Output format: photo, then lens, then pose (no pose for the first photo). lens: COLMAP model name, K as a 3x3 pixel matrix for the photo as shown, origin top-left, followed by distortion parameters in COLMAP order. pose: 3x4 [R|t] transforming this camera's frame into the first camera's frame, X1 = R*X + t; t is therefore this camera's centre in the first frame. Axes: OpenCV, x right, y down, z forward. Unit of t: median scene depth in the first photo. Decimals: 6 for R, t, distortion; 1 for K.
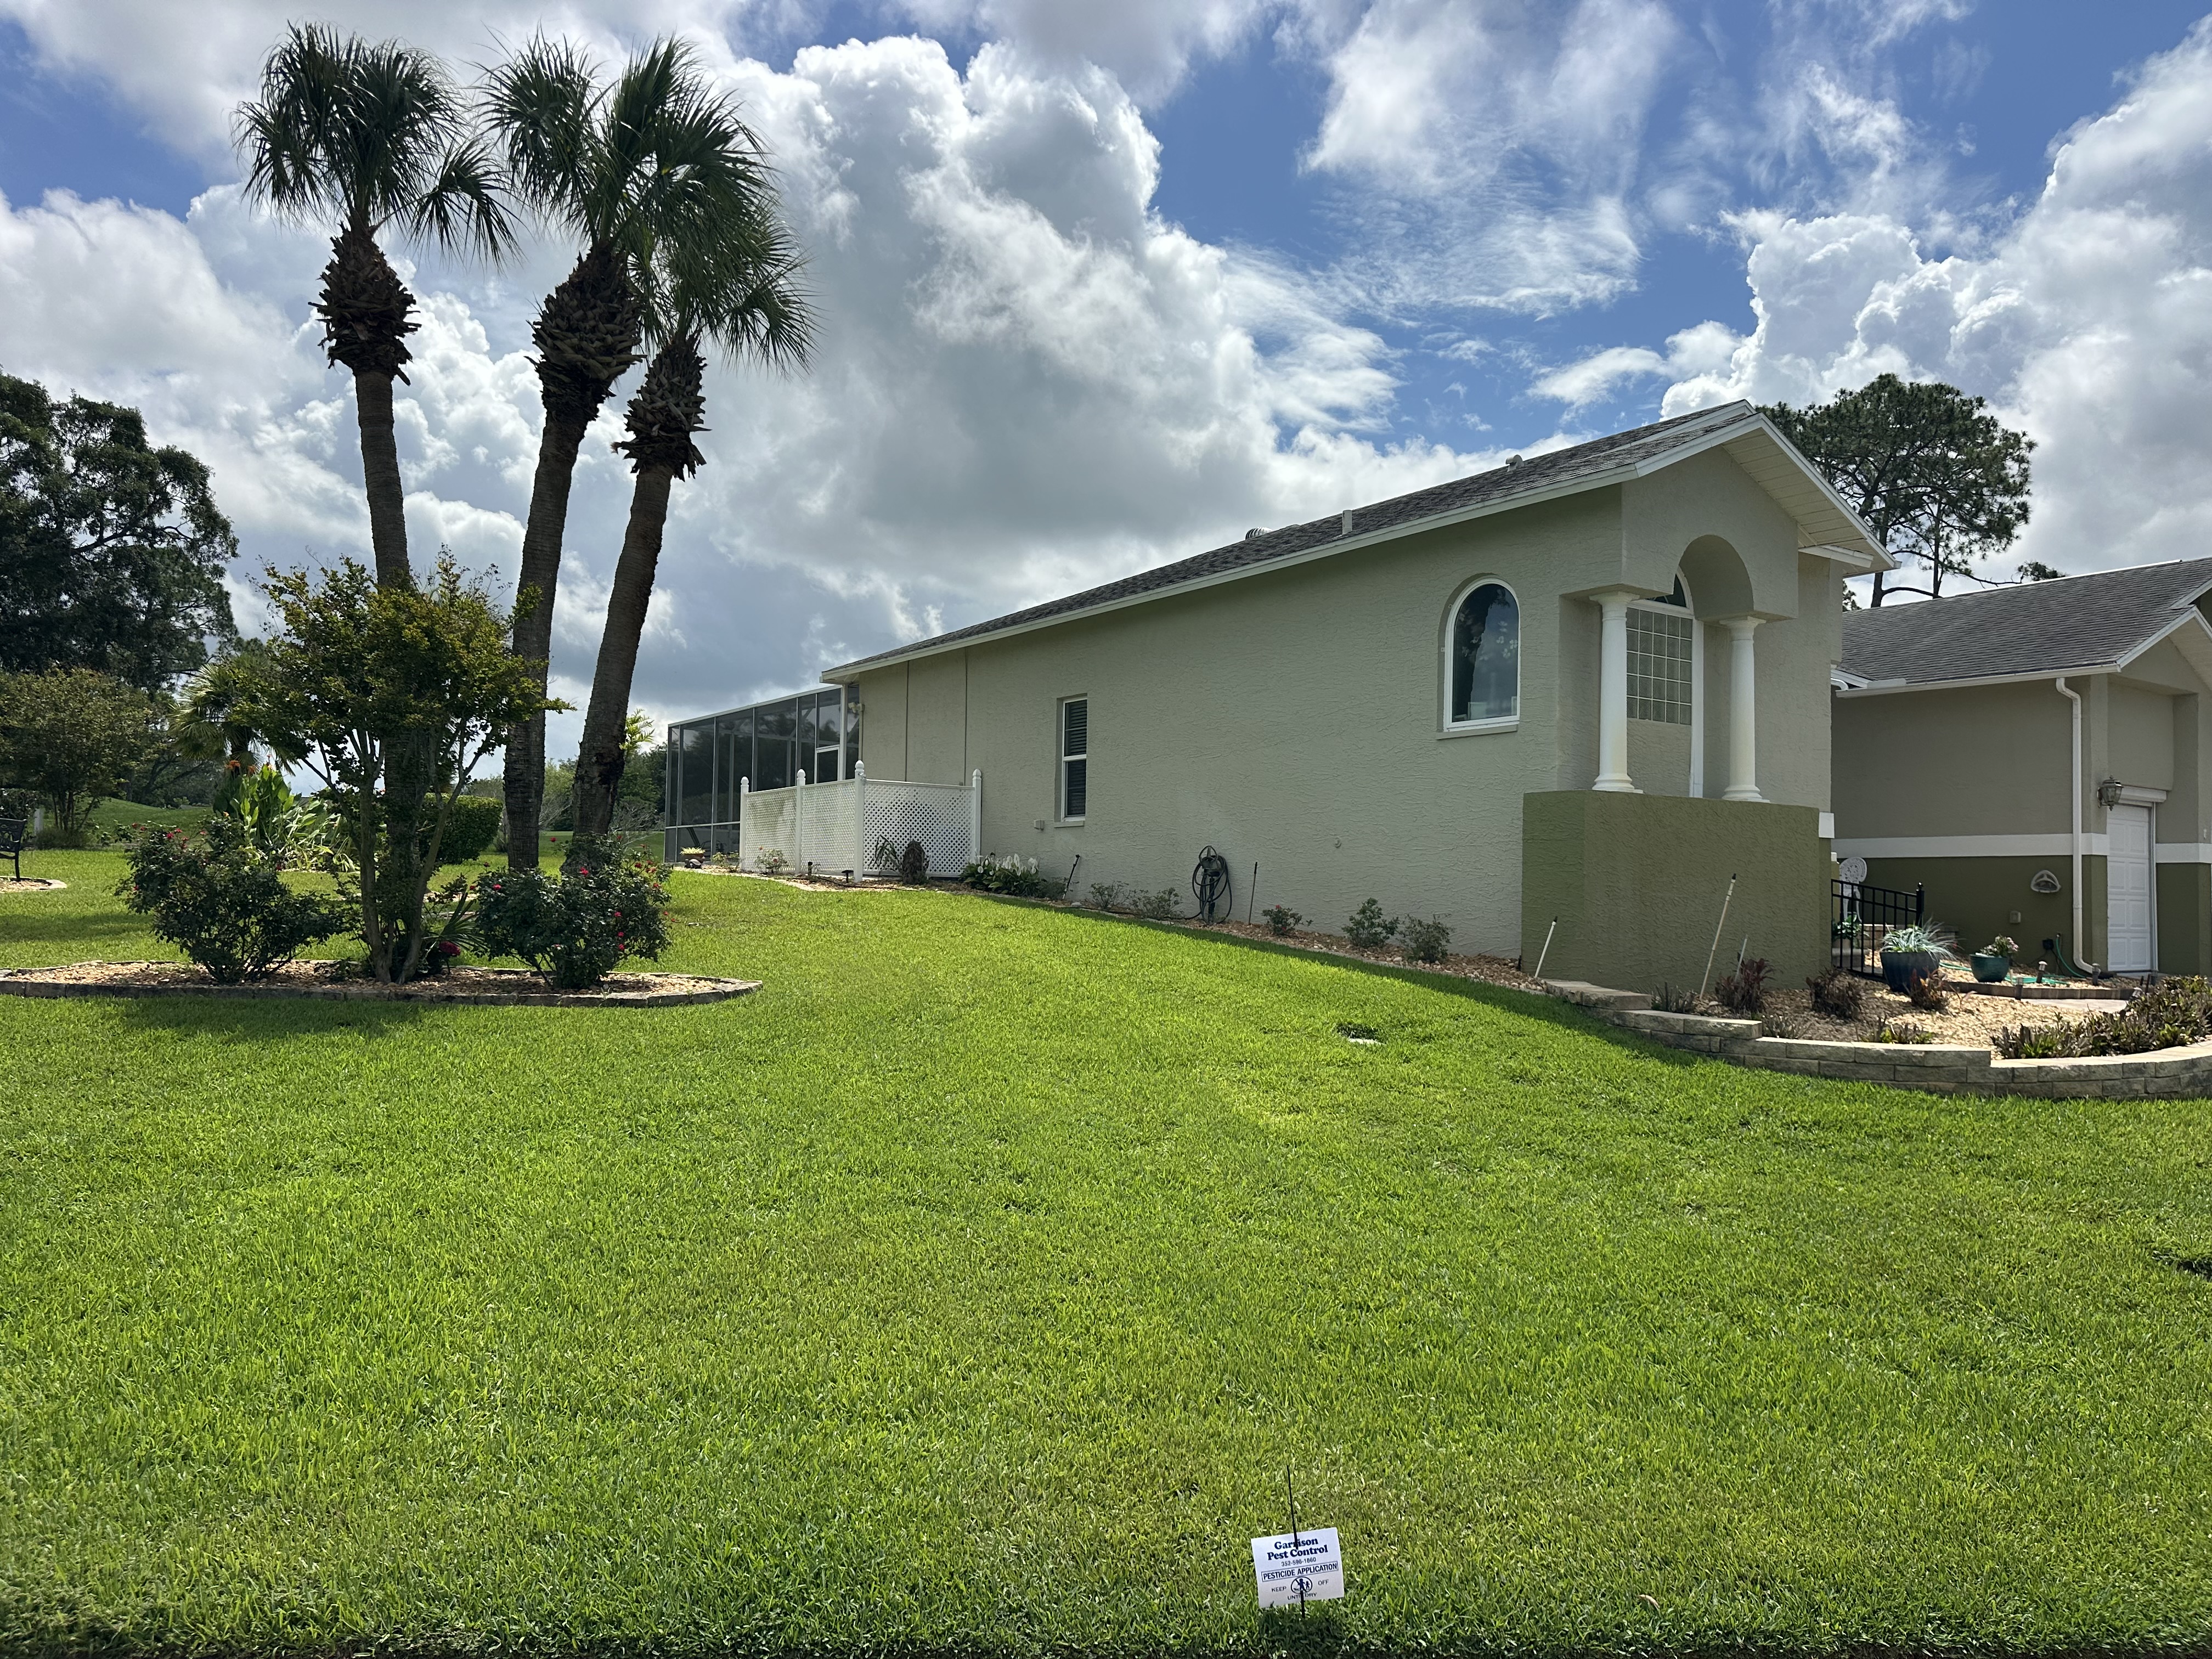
lens RADIAL K [[1547.8, 0, 1110.1], [0, 1547.8, 883.4], [0, 0, 1]] dist [-0.024914, 0.001752]
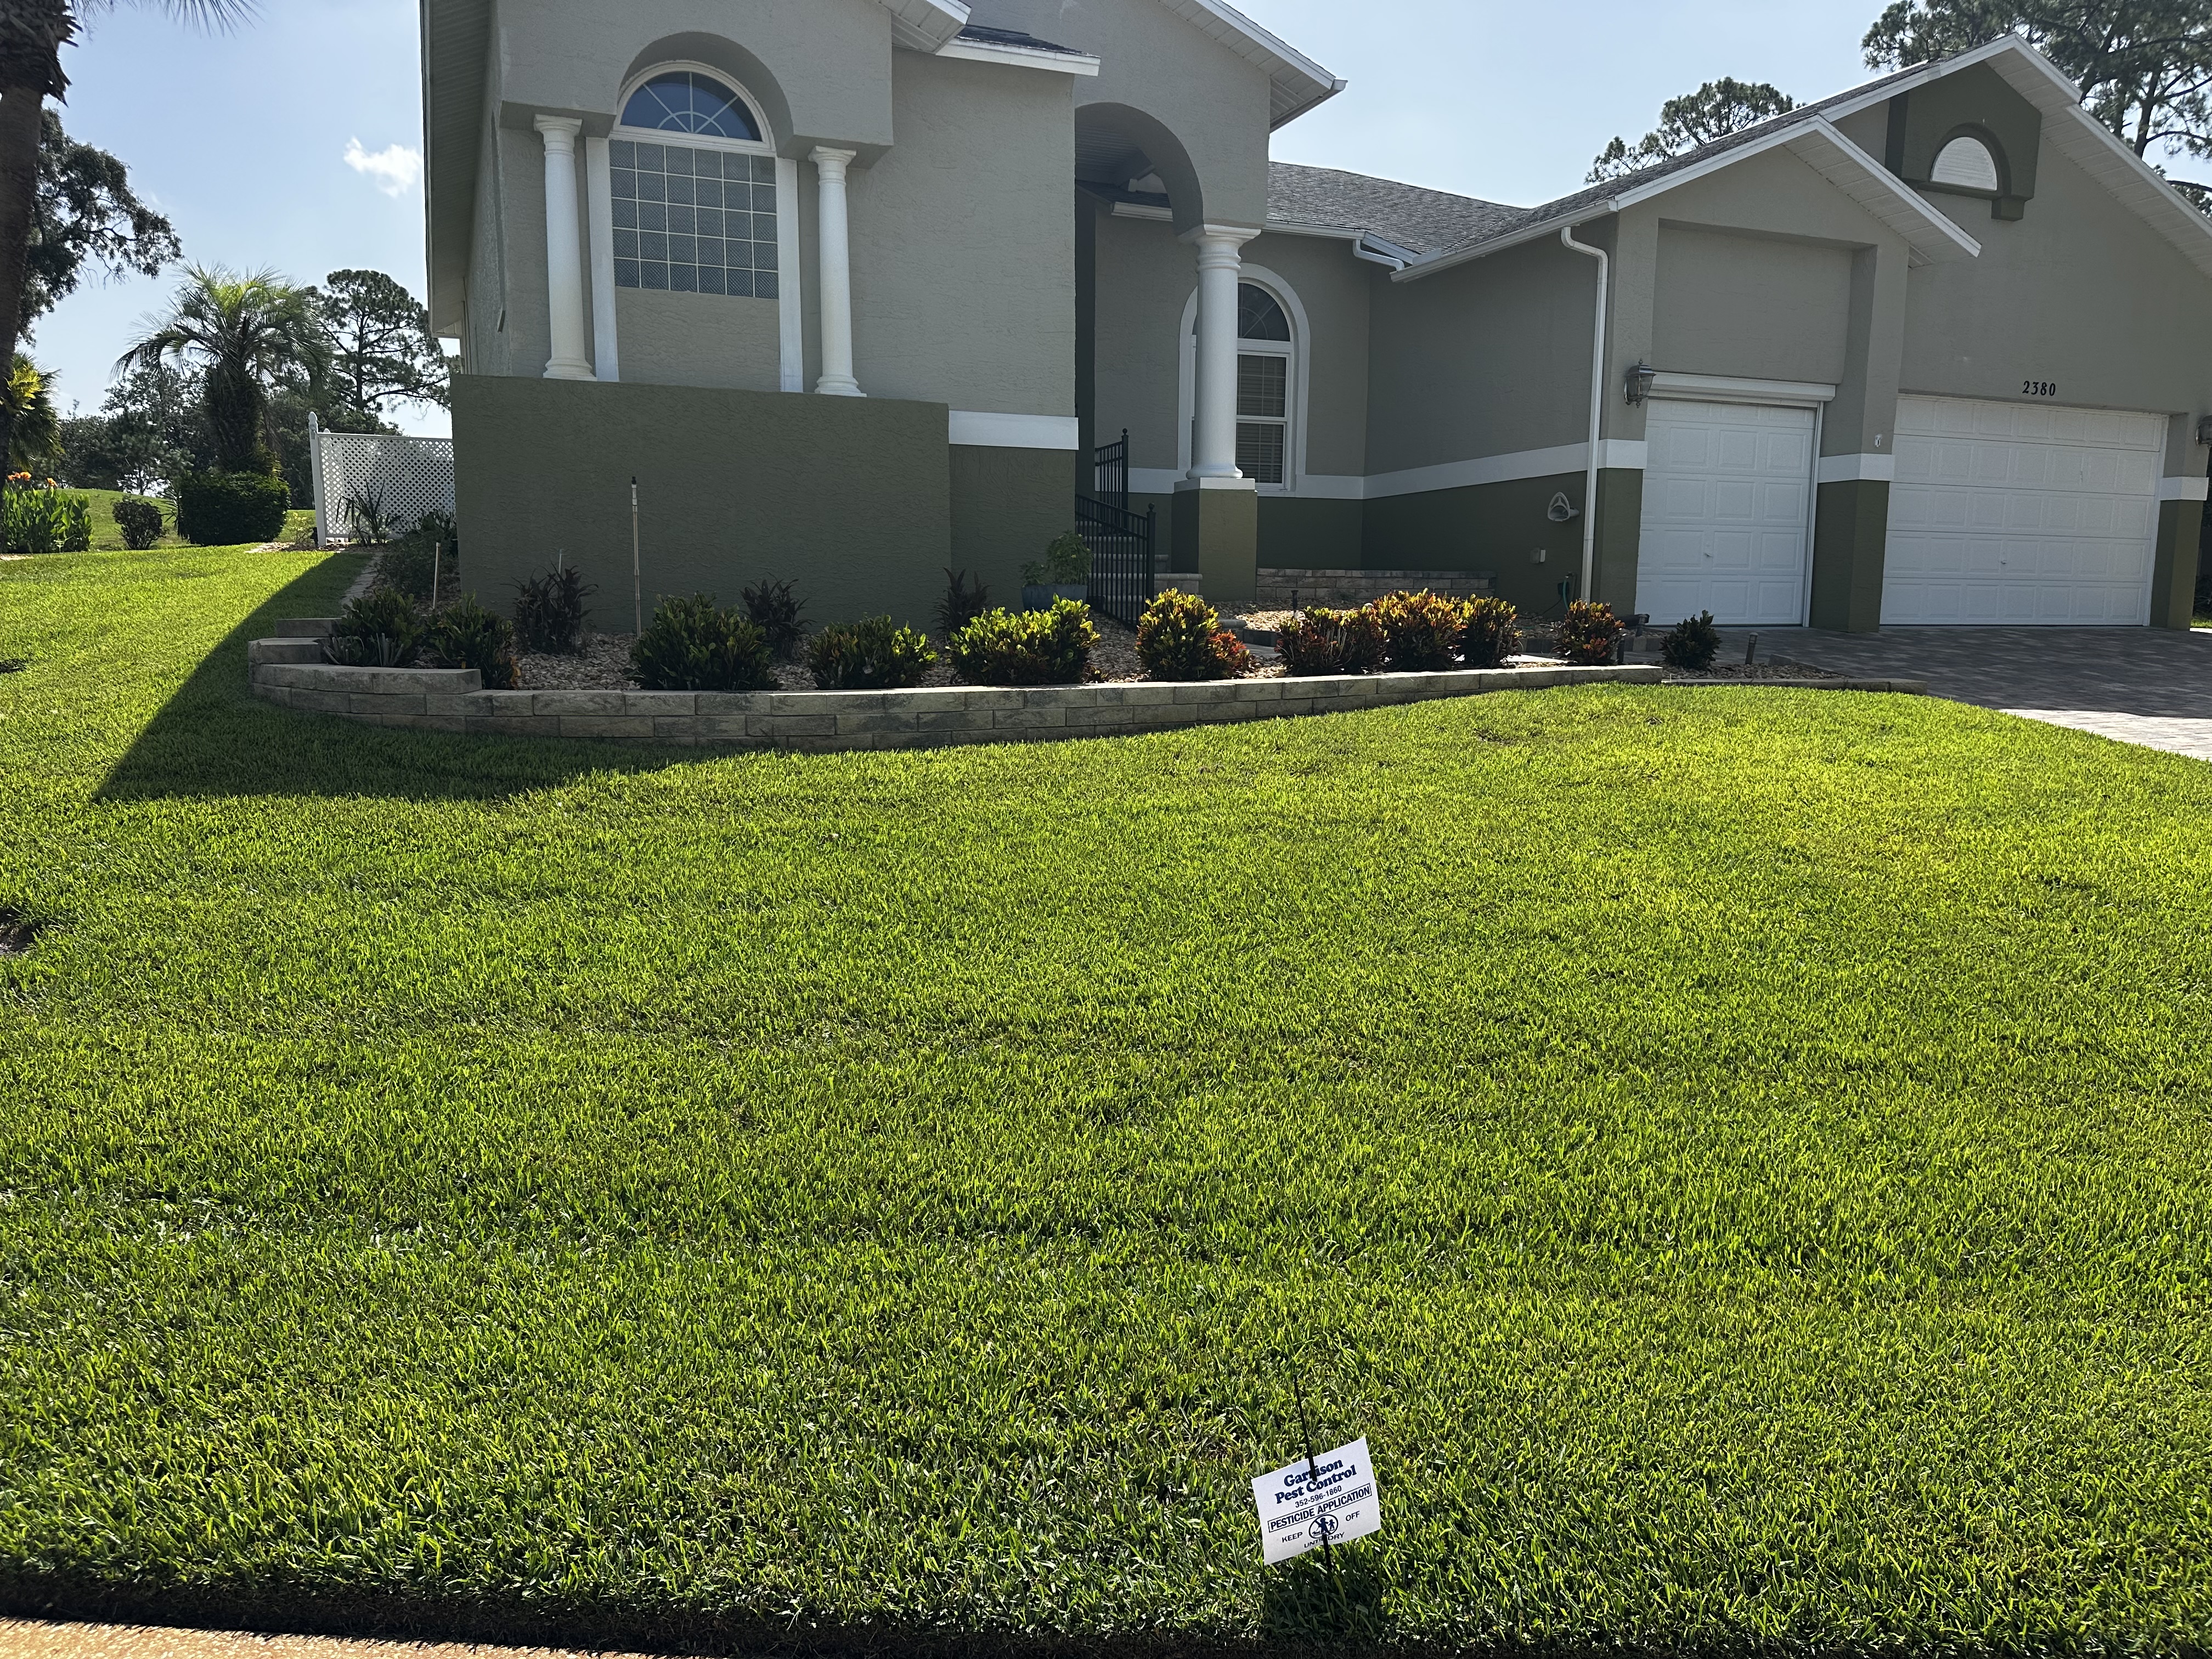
lens RADIAL K [[1539.4, 0, 1106.0], [0, 1539.4, 829.5], [0, 0, 1]] dist [0.081177, -0.075131]
pose [[0.977888, 0.014211, -0.208644, 0.590429], [0.016629, 0.989245, 0.145316, 0.044754], [0.208465, -0.145573, 0.967135, 0.178391]]
